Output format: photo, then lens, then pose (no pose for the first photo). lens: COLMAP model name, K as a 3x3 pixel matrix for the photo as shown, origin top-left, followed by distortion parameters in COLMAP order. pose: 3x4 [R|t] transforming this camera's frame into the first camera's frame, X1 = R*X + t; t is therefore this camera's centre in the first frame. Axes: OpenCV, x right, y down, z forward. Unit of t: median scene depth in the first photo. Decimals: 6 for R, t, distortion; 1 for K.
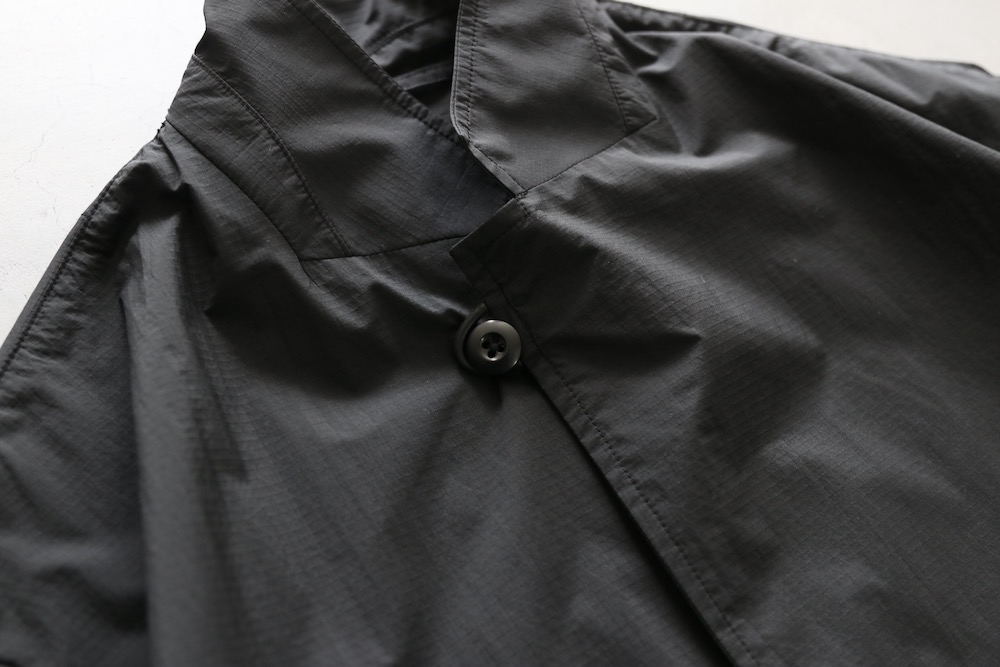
lens RADIAL K [[1211.8, 0, 500.0], [0, 1211.8, 333.5], [0, 0, 1]] dist [-0.084156, 0.006130]
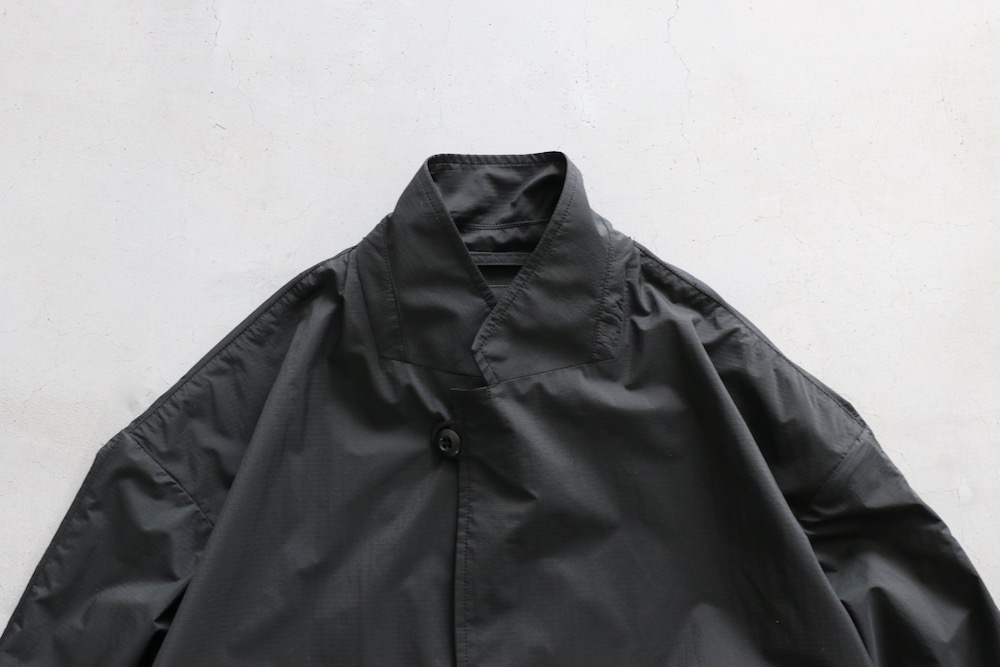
lens RADIAL K [[1102.9, 0, 484.9], [0, 1102.9, 315.7], [0, 0, 1]] dist [-0.116597, 0.018072]
pose [[0.836735, 0.504980, -0.211825, 0.315548], [-0.396812, 0.825695, 0.400957, -0.887574], [0.377378, -0.251441, 0.891271, -0.493070]]
